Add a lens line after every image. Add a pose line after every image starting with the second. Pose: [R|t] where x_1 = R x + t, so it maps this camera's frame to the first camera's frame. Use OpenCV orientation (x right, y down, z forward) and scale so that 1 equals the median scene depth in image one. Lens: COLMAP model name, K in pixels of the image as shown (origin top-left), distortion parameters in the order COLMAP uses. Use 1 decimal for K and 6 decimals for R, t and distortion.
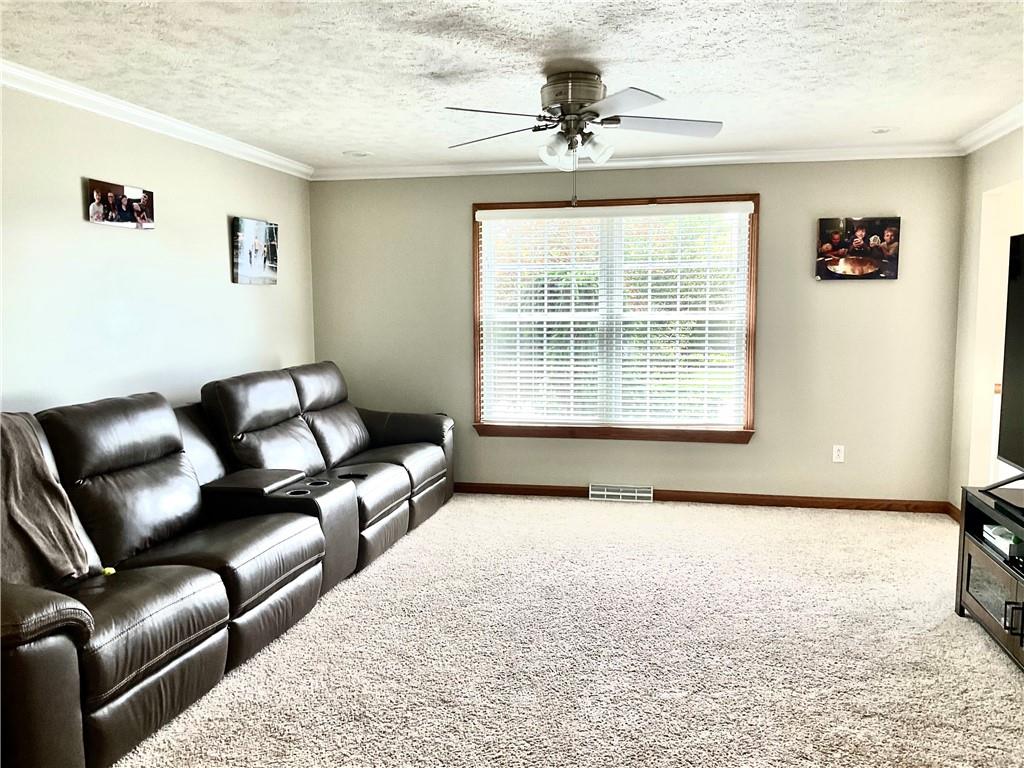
lens RADIAL K [[848.3, 0, 508.3], [0, 848.3, 381.9], [0, 0, 1]] dist [0.123474, -0.234362]
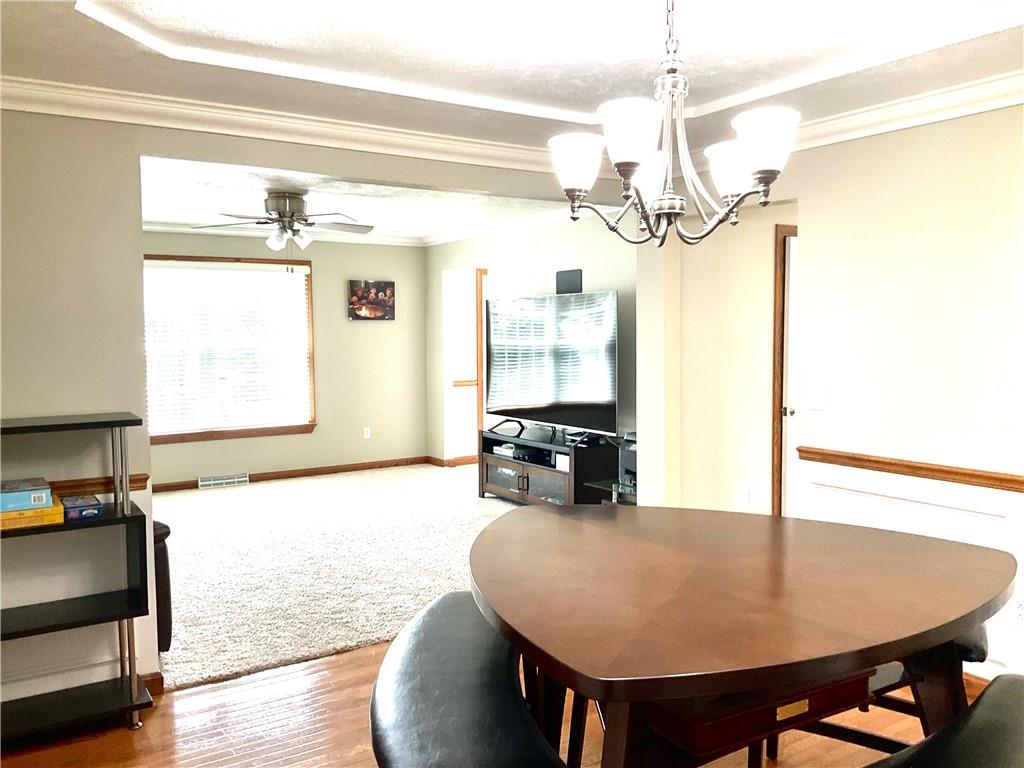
lens RADIAL K [[848.3, 0, 508.3], [0, 848.3, 381.9], [0, 0, 1]] dist [0.123474, -0.234362]
pose [[0.717466, -0.045868, 0.695081, -0.494904], [0.073713, 0.997226, -0.010280, 0.027090], [-0.692682, 0.058612, 0.718858, -0.274373]]
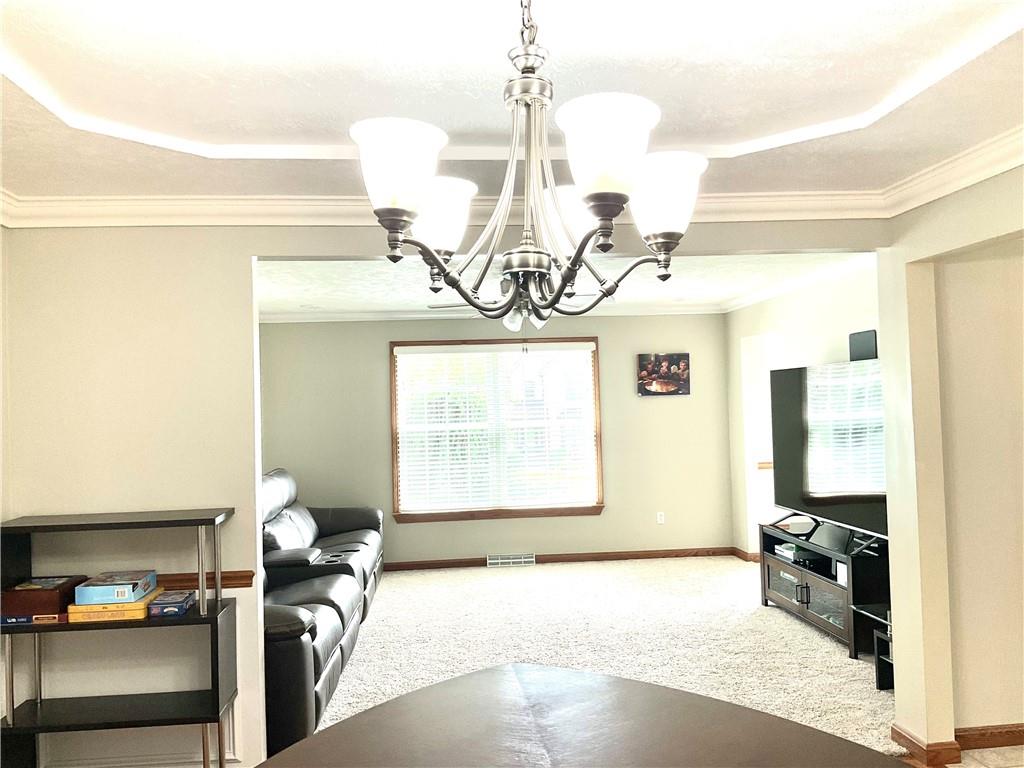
lens RADIAL K [[848.3, 0, 508.3], [0, 848.3, 381.9], [0, 0, 1]] dist [0.123474, -0.234362]
pose [[0.956817, -0.015336, 0.290285, -0.264378], [0.052292, 0.991398, -0.119985, 0.017673], [-0.285948, 0.129983, 0.949388, -0.293989]]
